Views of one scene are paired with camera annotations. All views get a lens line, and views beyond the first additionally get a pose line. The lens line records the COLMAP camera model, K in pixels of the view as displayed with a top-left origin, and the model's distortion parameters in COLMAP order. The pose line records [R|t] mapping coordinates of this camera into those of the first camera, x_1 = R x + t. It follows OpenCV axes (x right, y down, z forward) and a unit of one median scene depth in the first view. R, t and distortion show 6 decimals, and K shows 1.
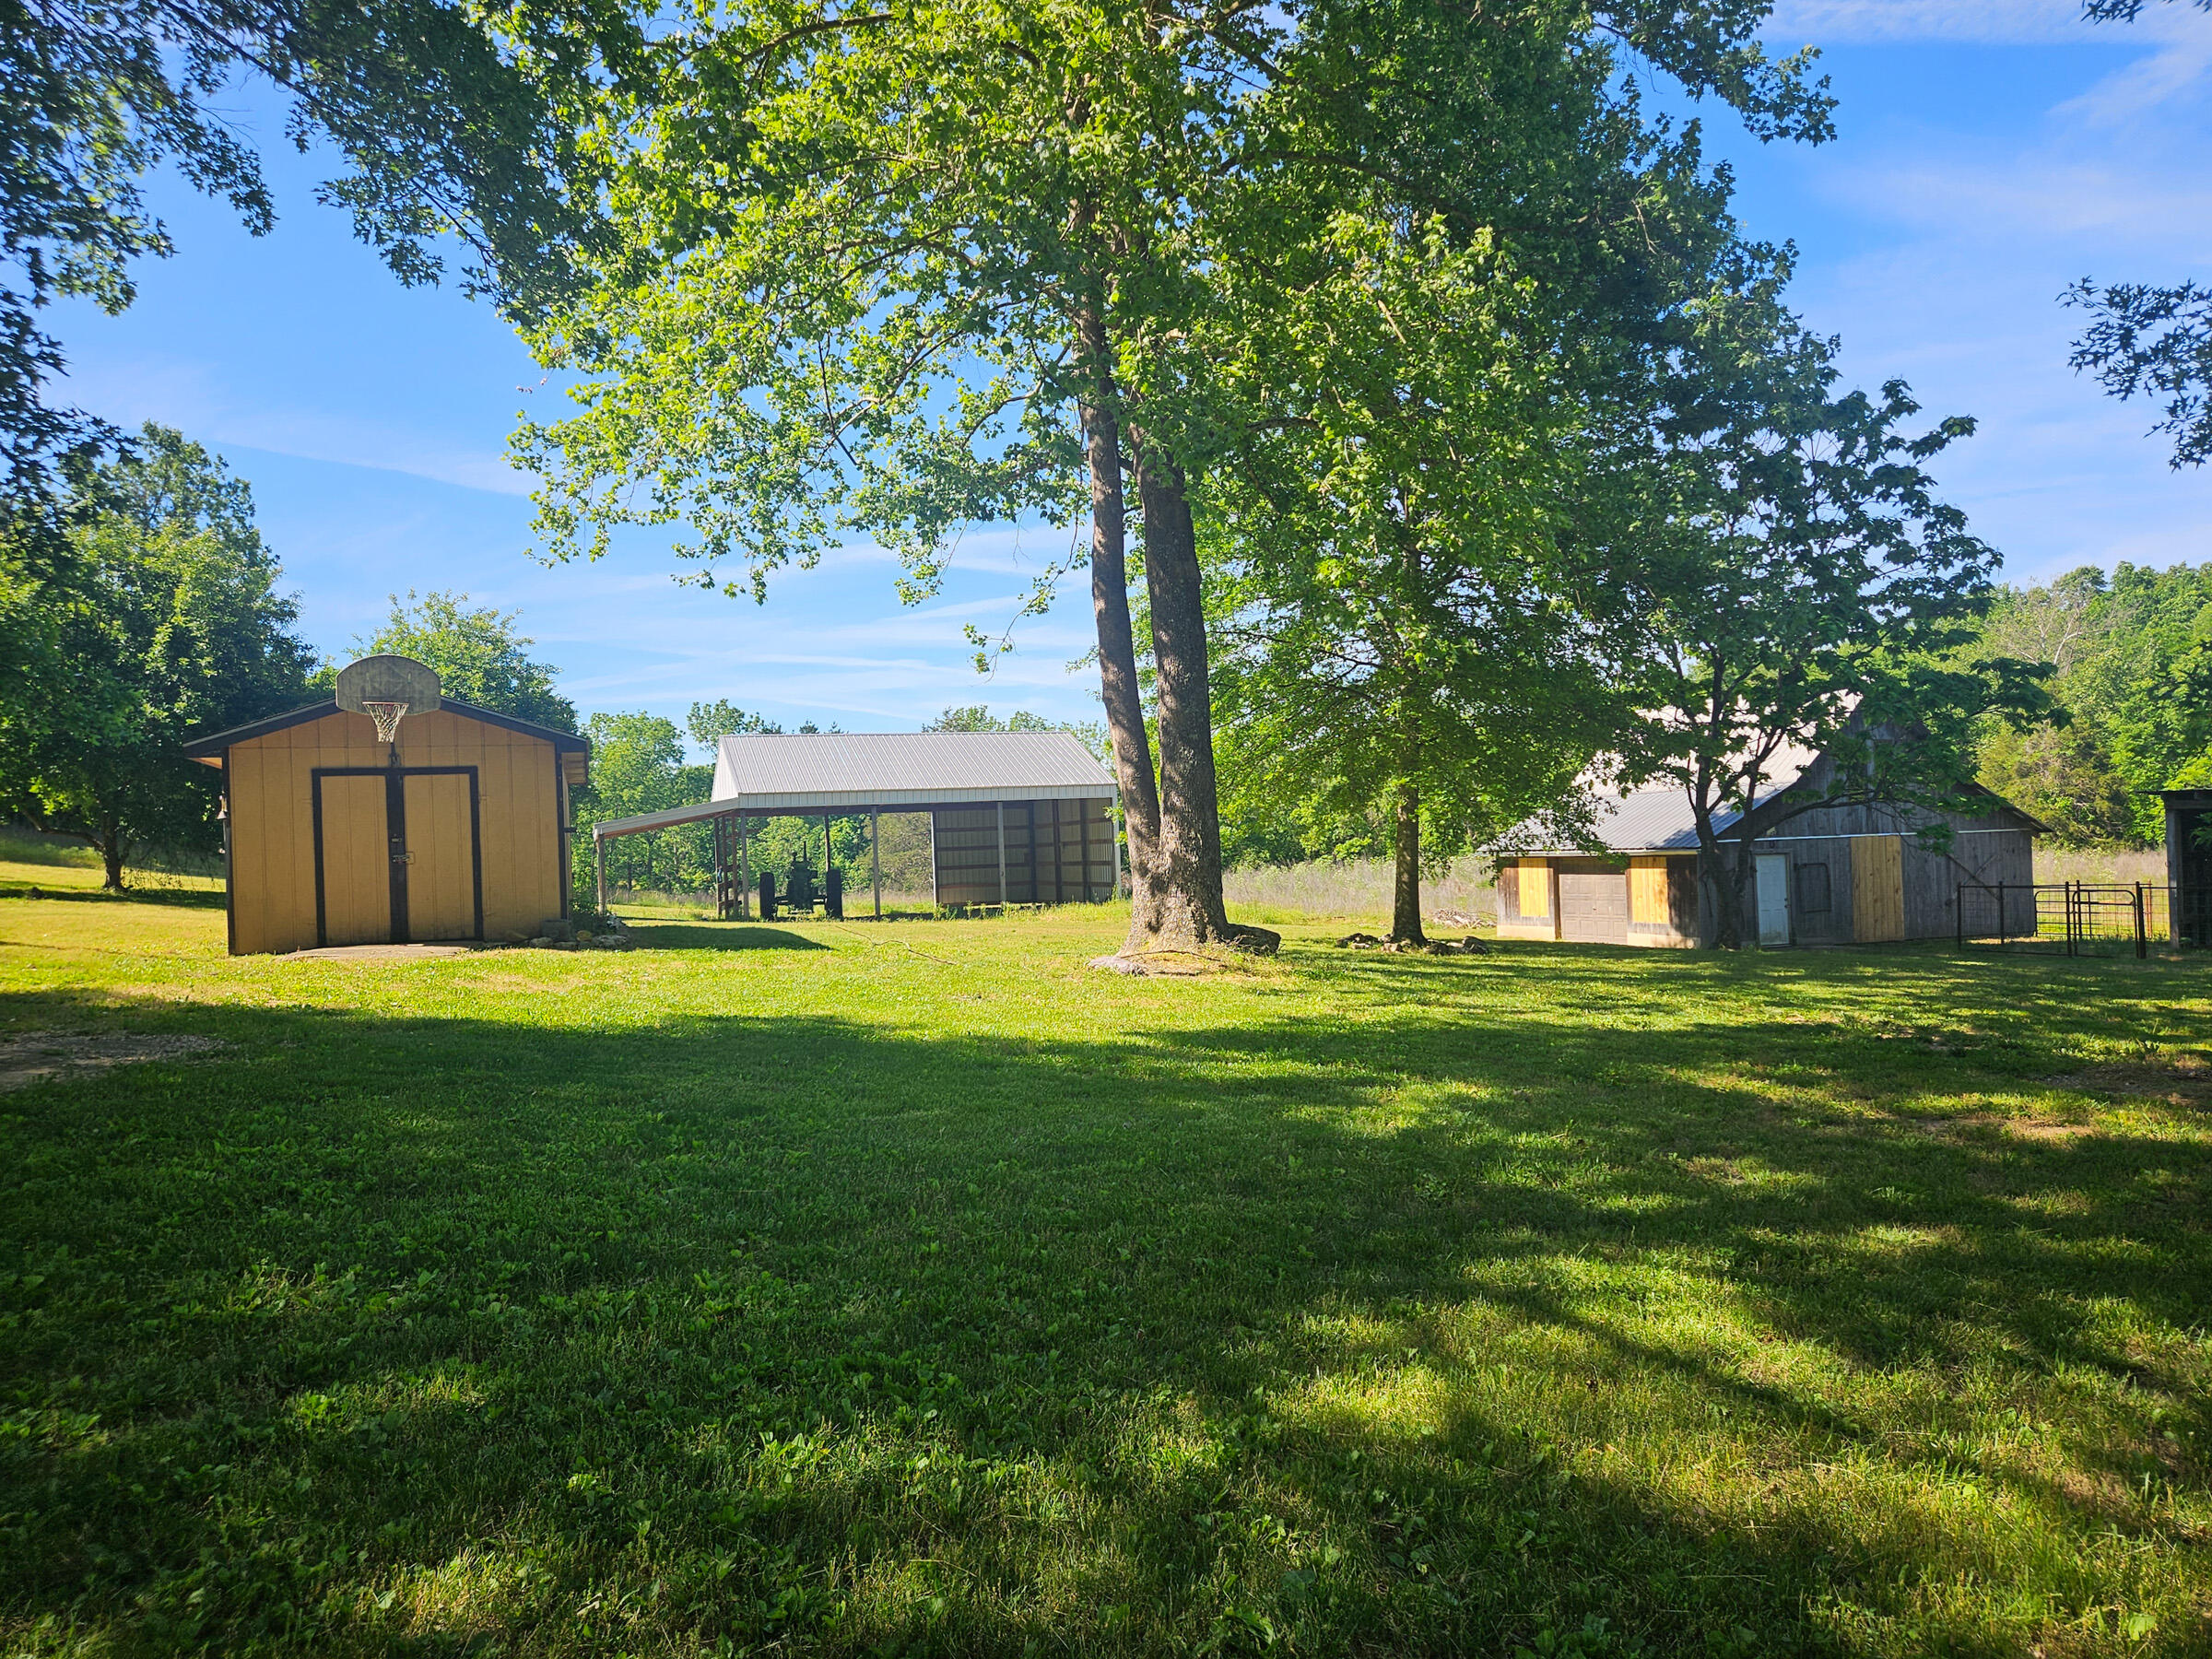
lens RADIAL K [[1516.7, 0, 1104.7], [0, 1516.7, 829.3], [0, 0, 1]] dist [0.026926, -0.024246]
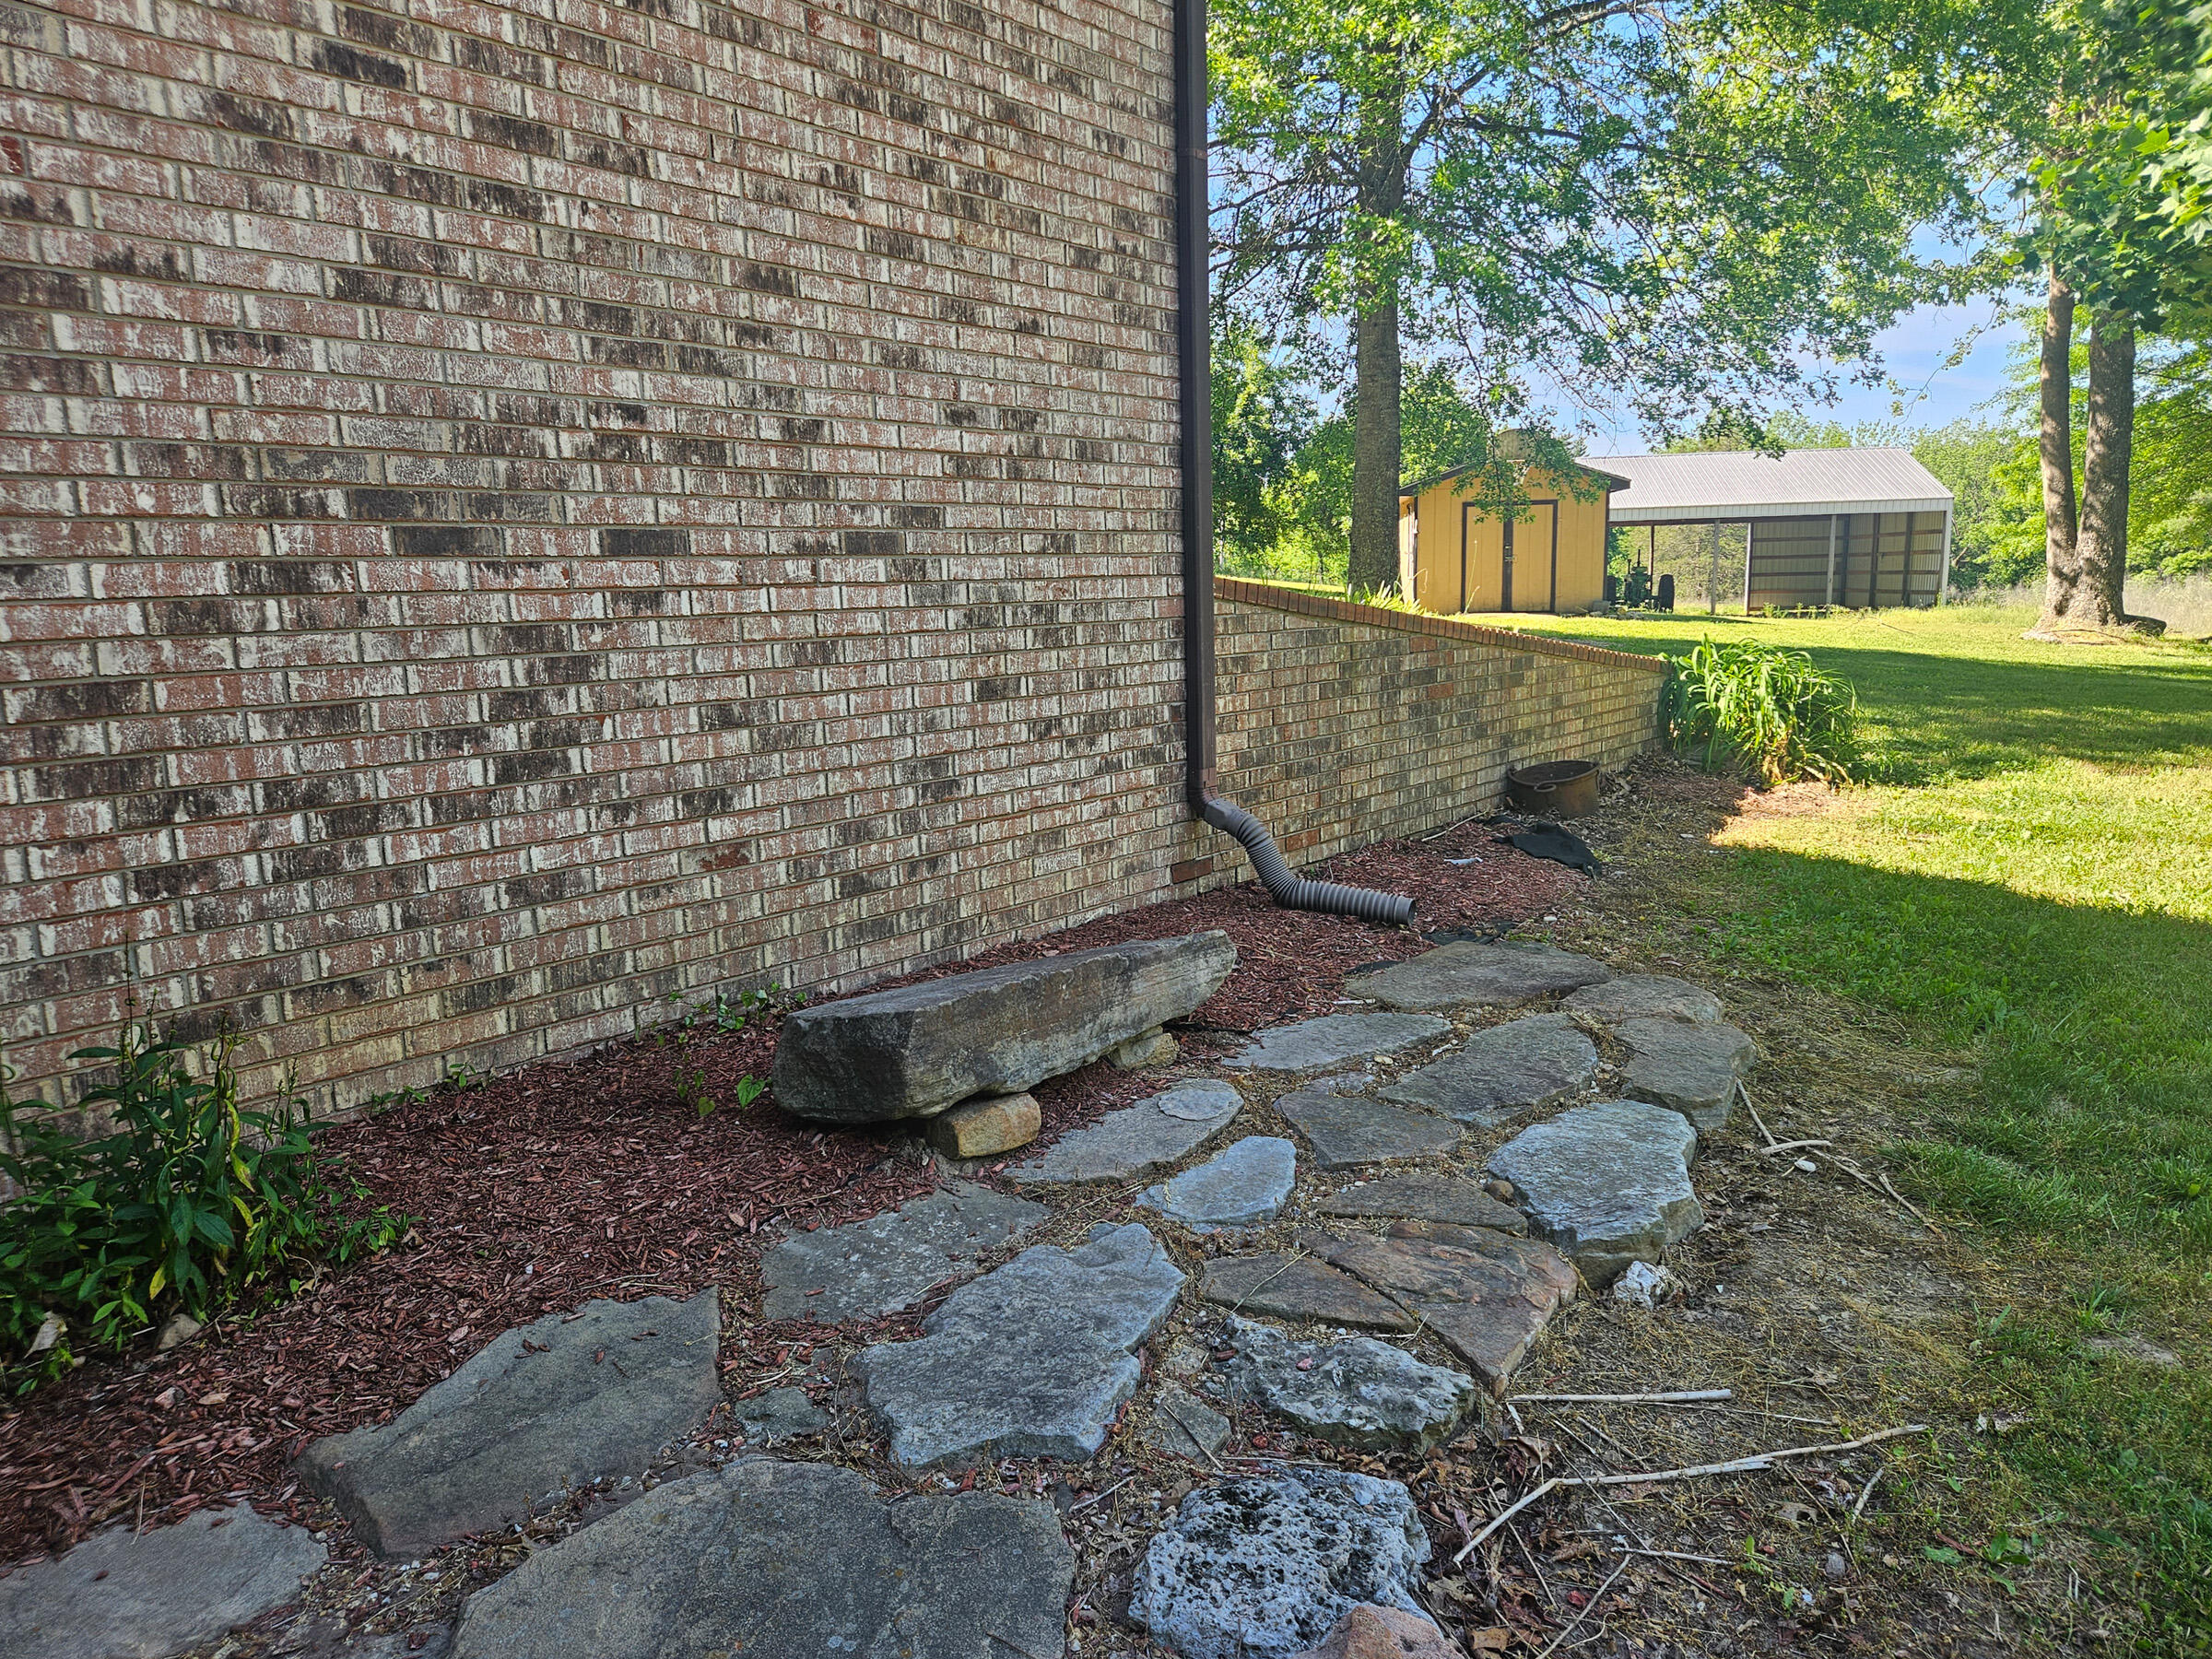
lens RADIAL K [[1516.7, 0, 1117.9], [0, 1516.7, 847.7], [0, 0, 1]] dist [0.026926, -0.024246]
pose [[0.907421, 0.089990, -0.410474, -0.153189], [-0.006001, 0.979477, 0.201468, -0.003103], [0.420180, -0.180353, 0.889338, -0.629996]]
